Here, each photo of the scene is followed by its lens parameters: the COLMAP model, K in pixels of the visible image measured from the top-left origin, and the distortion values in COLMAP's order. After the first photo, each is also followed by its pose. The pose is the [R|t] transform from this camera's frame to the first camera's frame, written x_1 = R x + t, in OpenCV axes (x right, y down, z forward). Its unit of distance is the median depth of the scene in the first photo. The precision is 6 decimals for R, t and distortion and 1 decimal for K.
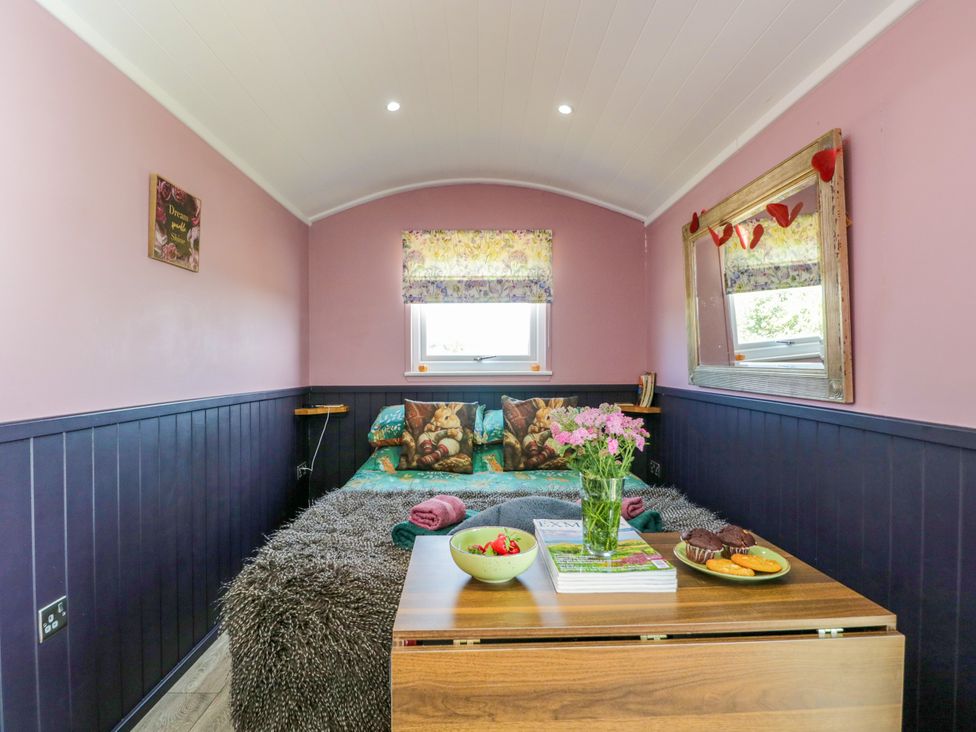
lens RADIAL K [[507.6, 0, 483.0], [0, 507.6, 367.2], [0, 0, 1]] dist [0.000296, -0.014697]
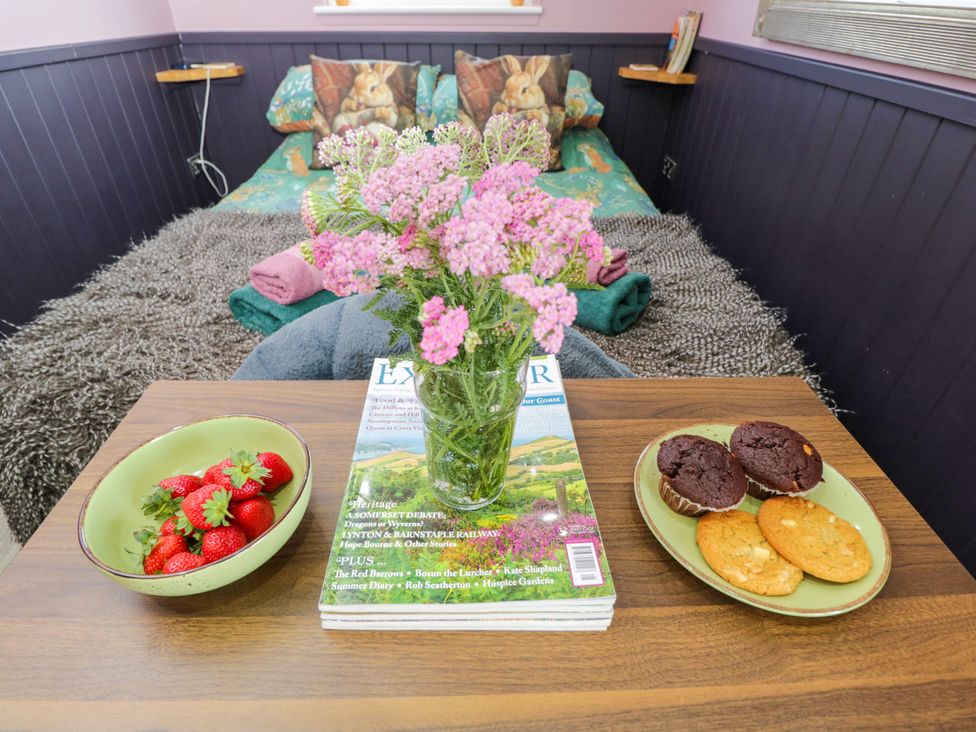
lens RADIAL K [[507.6, 0, 483.0], [0, 507.6, 367.2], [0, 0, 1]] dist [0.000296, -0.014697]
pose [[0.999797, 0.018018, -0.009054, 0.085267], [-0.009344, 0.811855, 0.583784, 0.006143], [0.017869, -0.583581, 0.811858, 0.240570]]
